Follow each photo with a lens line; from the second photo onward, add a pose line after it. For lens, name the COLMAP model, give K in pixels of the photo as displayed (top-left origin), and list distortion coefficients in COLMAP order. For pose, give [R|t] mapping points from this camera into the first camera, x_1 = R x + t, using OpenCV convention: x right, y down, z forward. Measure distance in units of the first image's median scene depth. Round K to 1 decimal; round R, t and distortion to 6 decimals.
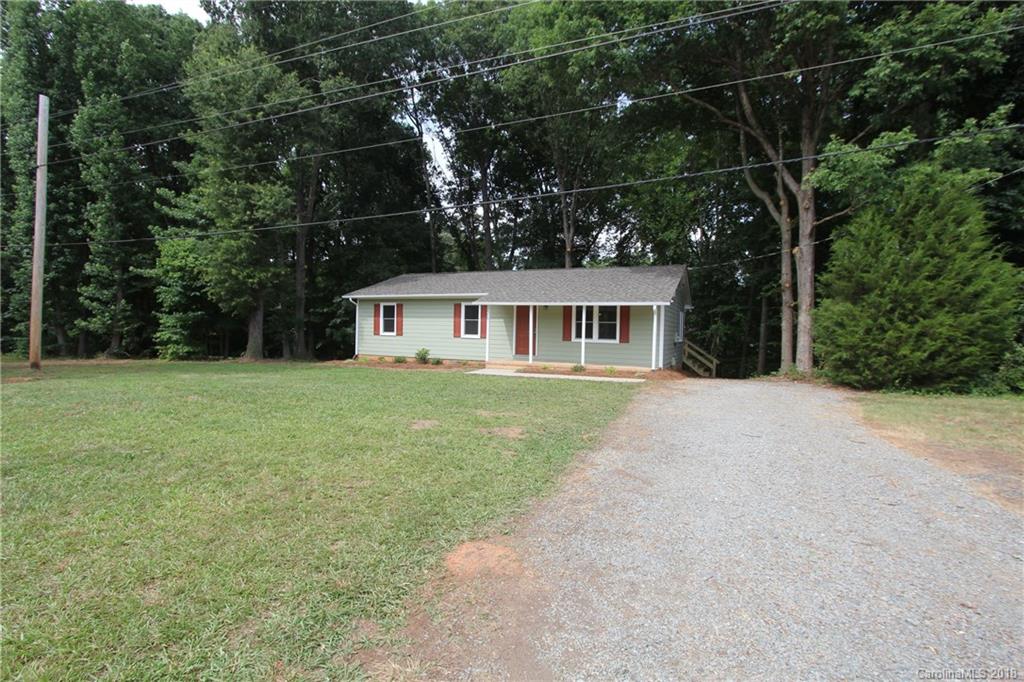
lens RADIAL K [[495.2, 0, 512.0], [0, 495.2, 341.0], [0, 0, 1]] dist [-0.019329, 0.000766]
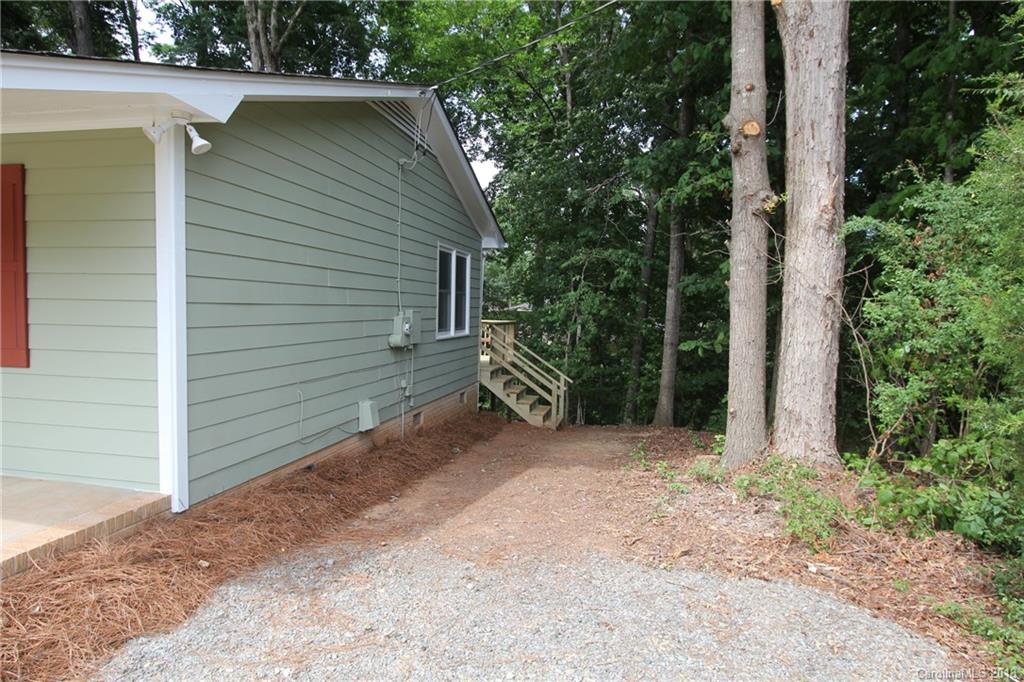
lens RADIAL K [[615.3, 0, 512.0], [0, 615.3, 341.0], [0, 0, 1]] dist [-0.001657, -0.000301]
pose [[0.978294, -0.018029, 0.206436, 0.324744], [0.010400, 0.999224, 0.037978, -0.013541], [-0.206961, -0.035007, 0.977723, 0.624509]]
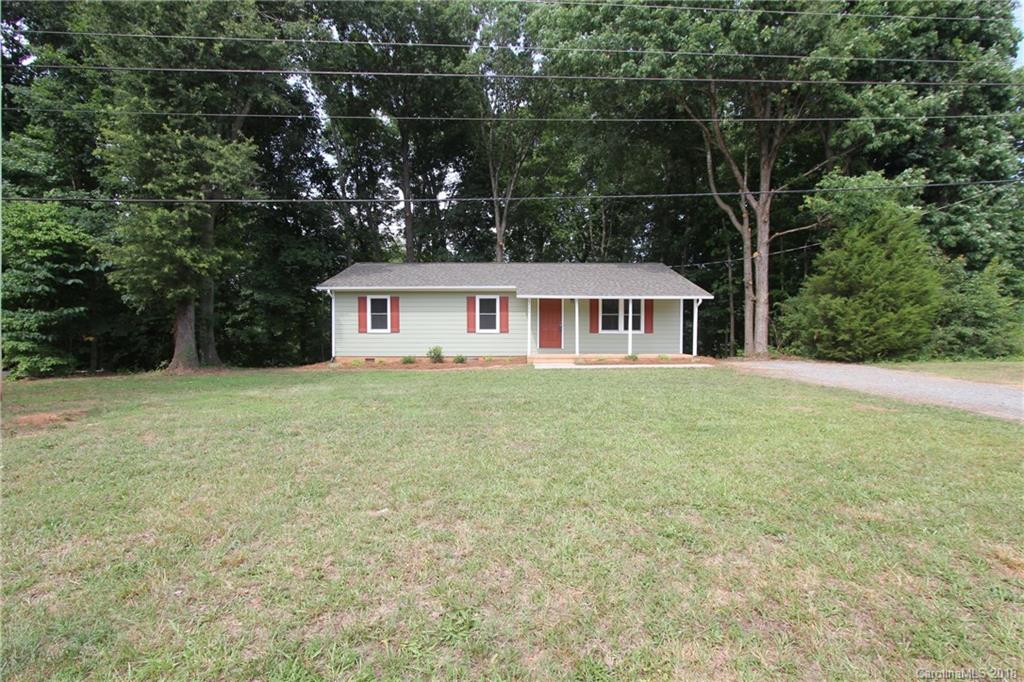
lens RADIAL K [[472.1, 0, 515.0], [0, 472.1, 341.1], [0, 0, 1]] dist [-0.017156, 0.002569]
pose [[0.901722, -0.038804, 0.430570, -0.437695], [0.029586, 0.999168, 0.028087, -0.014599], [-0.431302, -0.012587, 0.902120, 0.162290]]
